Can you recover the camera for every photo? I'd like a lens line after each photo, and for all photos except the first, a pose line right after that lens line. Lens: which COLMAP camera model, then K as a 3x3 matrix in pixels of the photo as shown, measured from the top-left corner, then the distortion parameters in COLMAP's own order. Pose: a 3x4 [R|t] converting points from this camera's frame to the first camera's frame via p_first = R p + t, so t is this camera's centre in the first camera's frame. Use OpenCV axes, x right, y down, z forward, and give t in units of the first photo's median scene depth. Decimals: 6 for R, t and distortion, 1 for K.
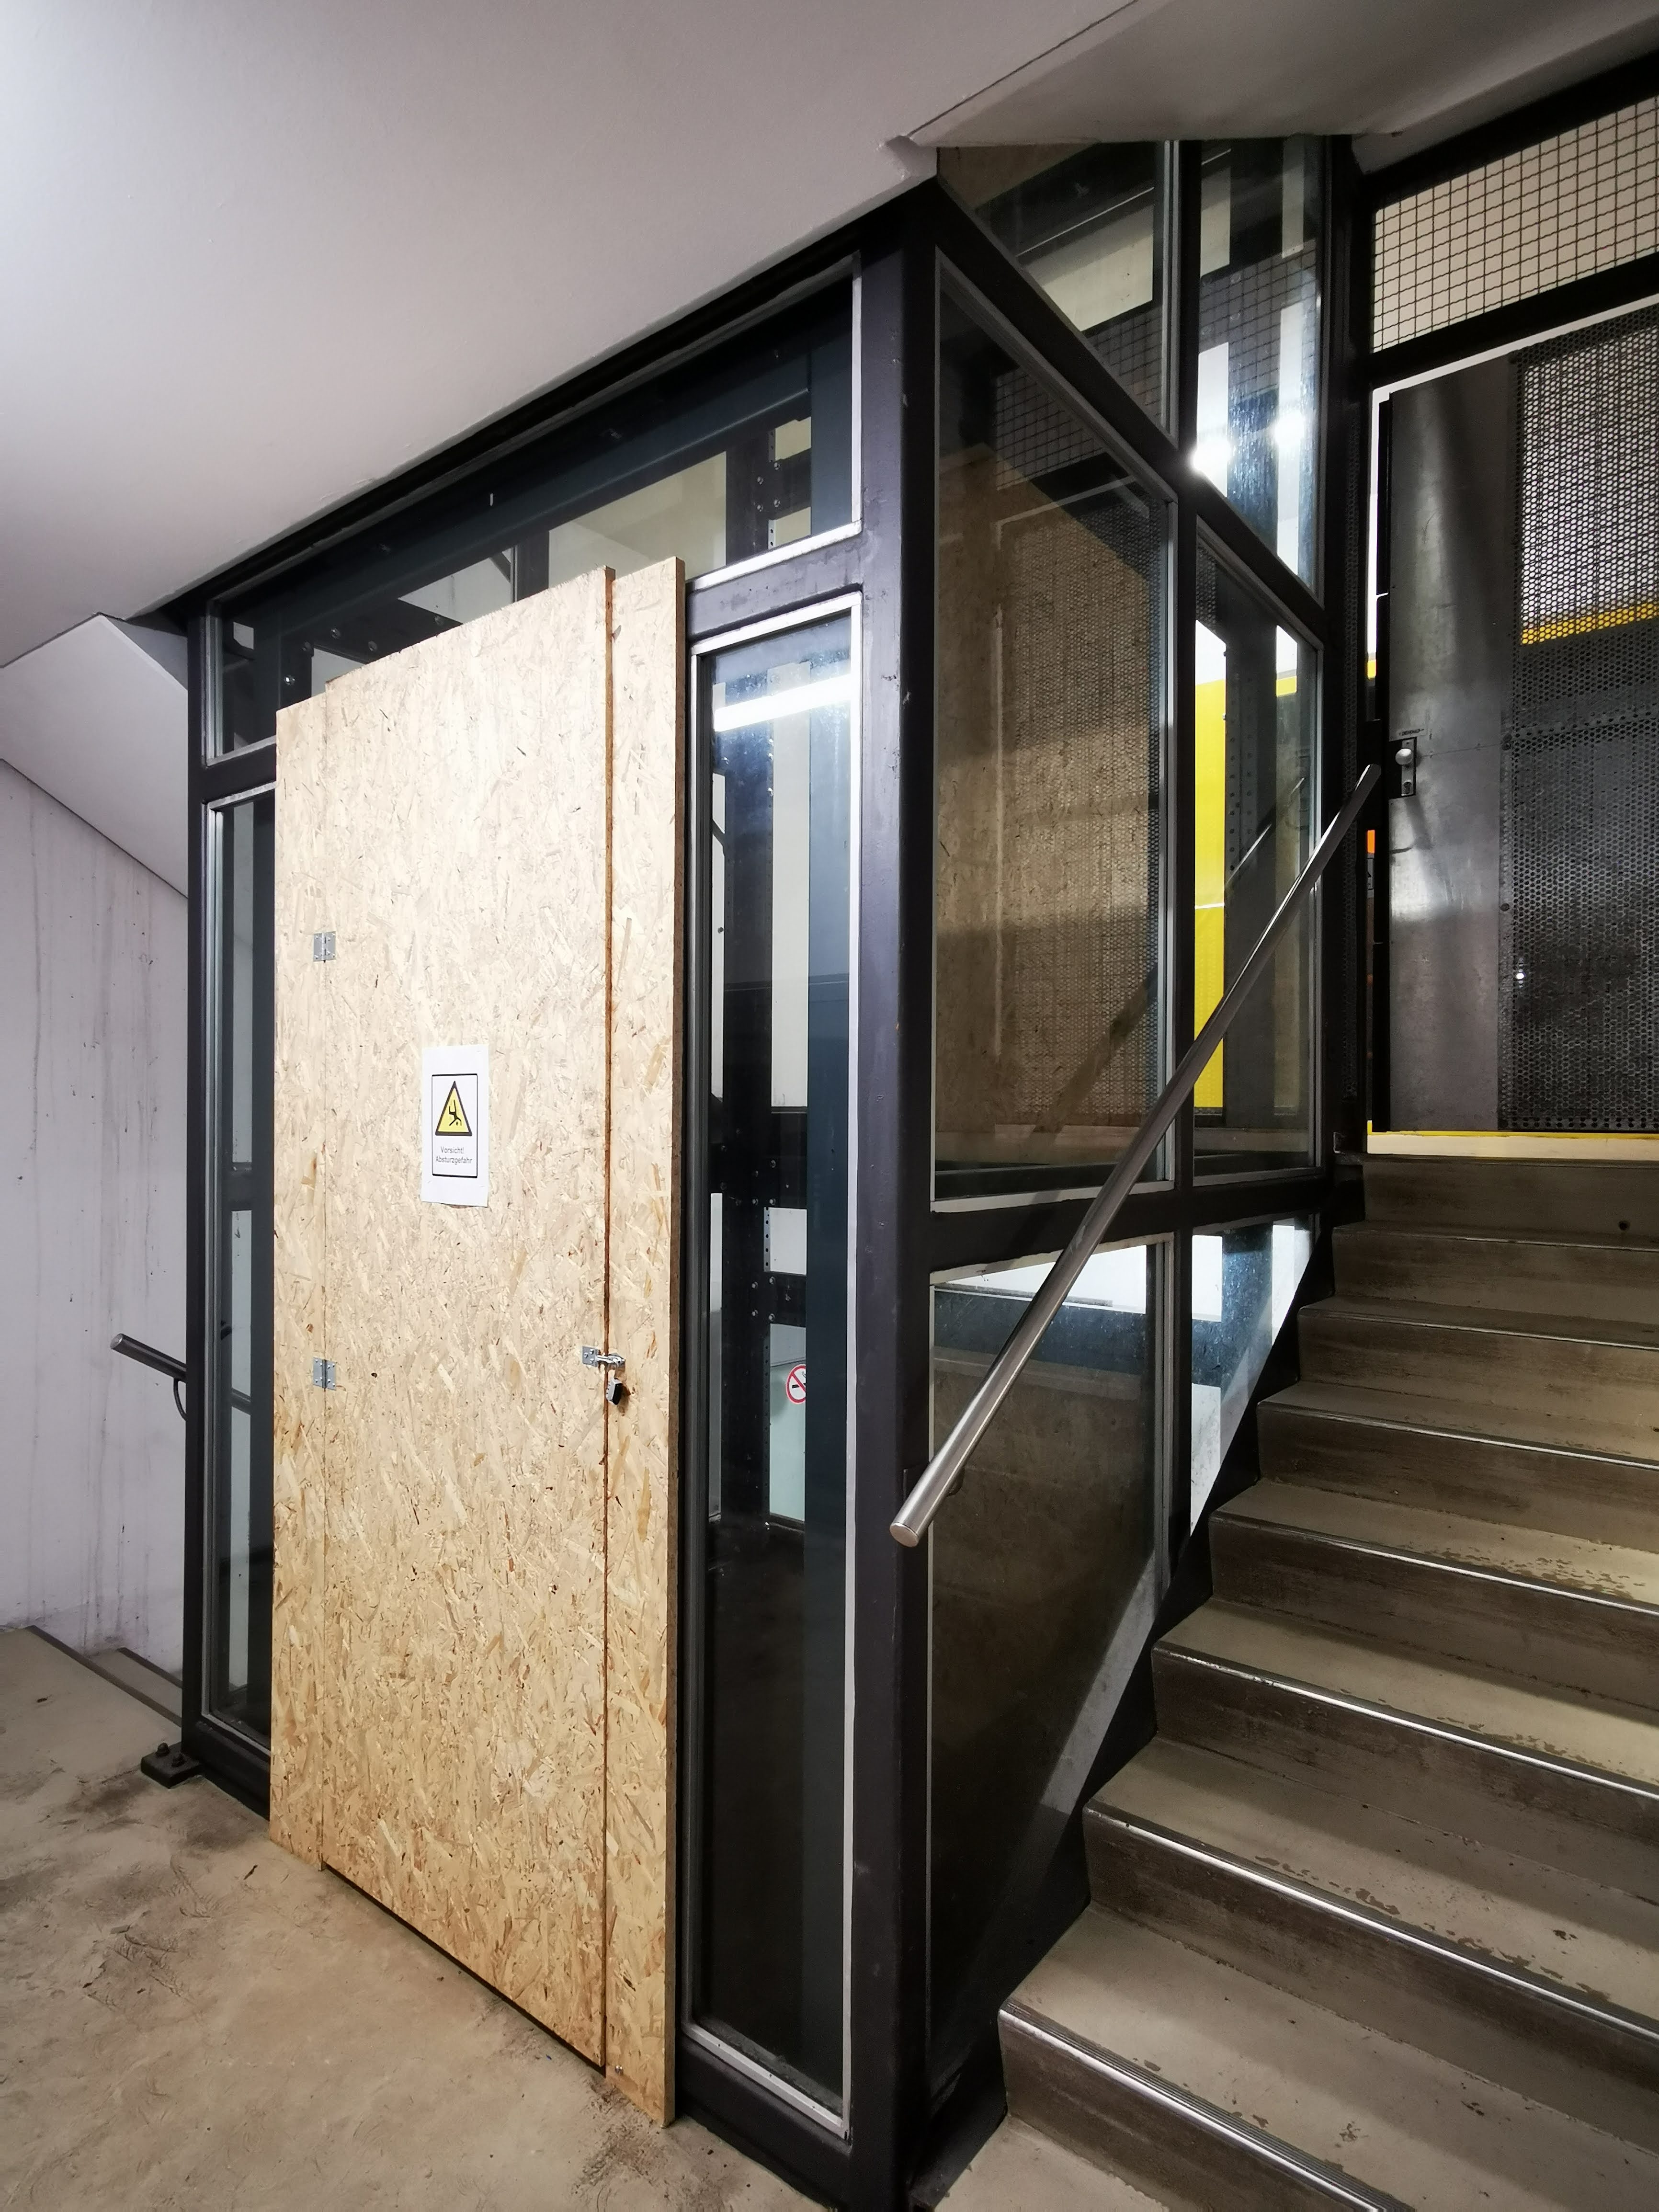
lens RADIAL K [[1227.5, 0, 828.1], [0, 1227.5, 1093.3], [0, 0, 1]] dist [0.000328, 0.000005]
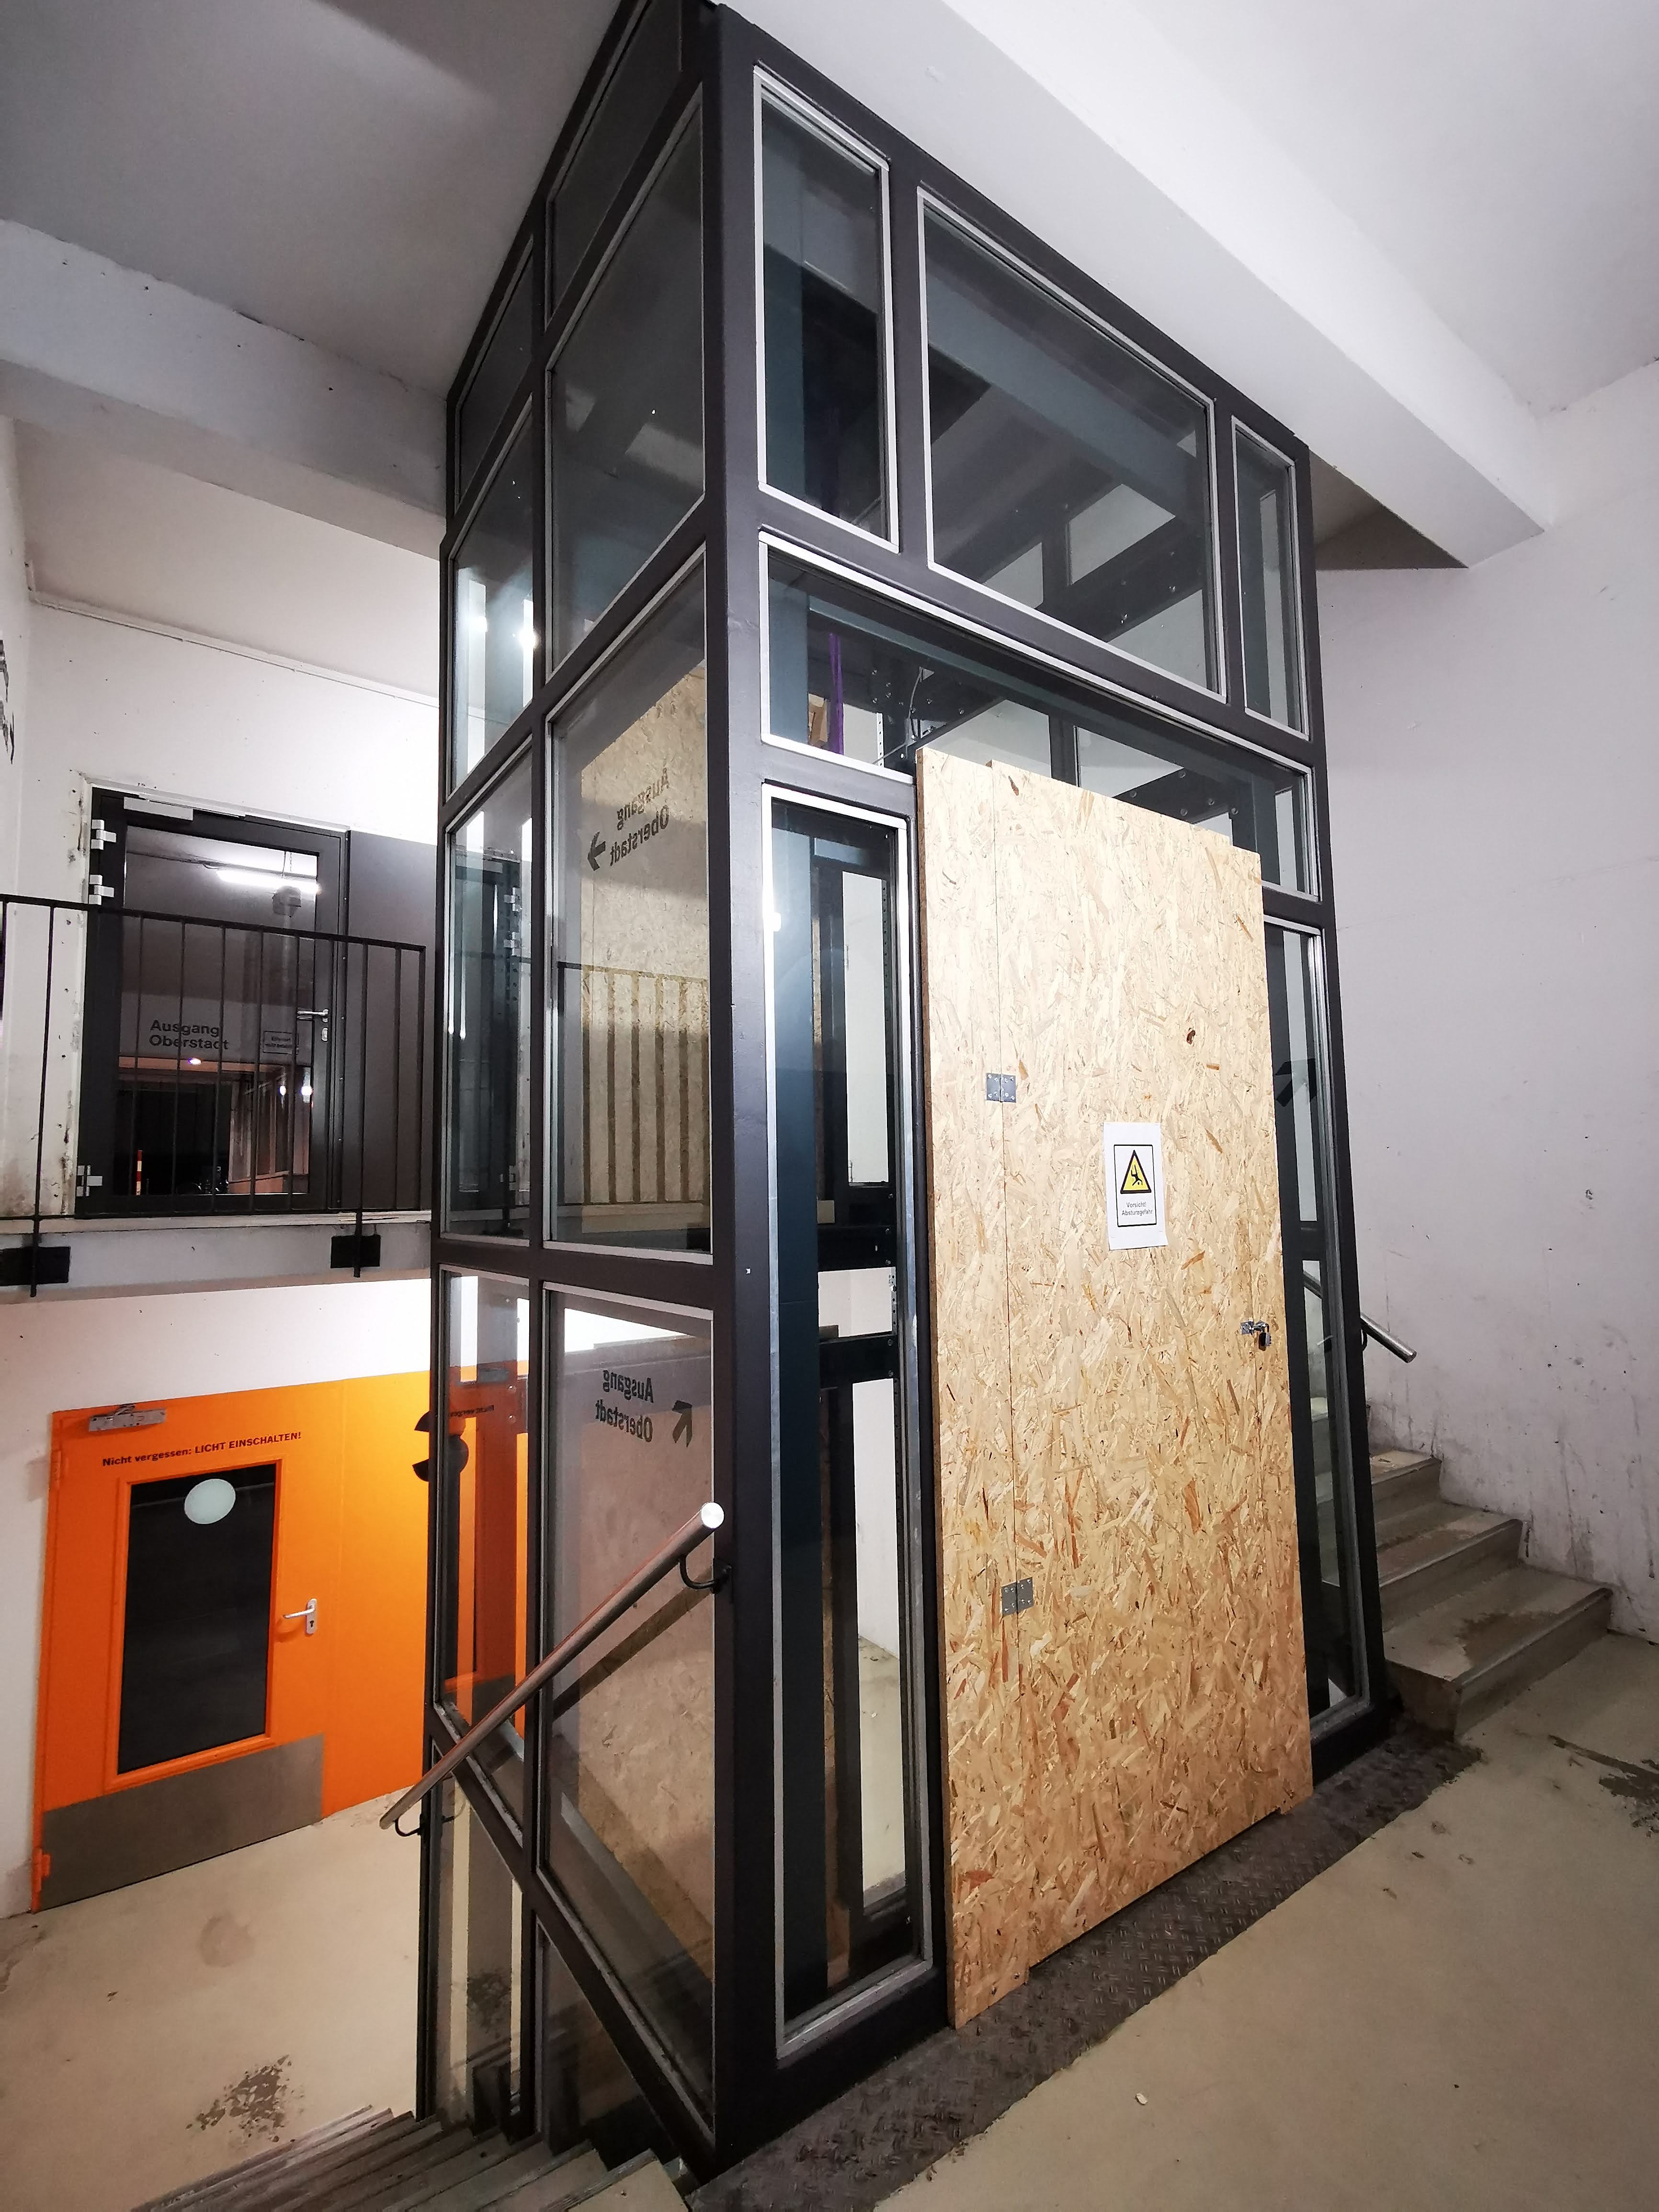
lens RADIAL K [[1017.9, 0, 832.9], [0, 1017.9, 1106.6], [0, 0, 1]] dist [-0.000454, 0.000016]
pose [[0.275640, 0.078114, 0.958082, -1.417563], [0.035714, 0.995172, -0.091413, 0.030550], [-0.960597, 0.059414, 0.271519, 1.010925]]
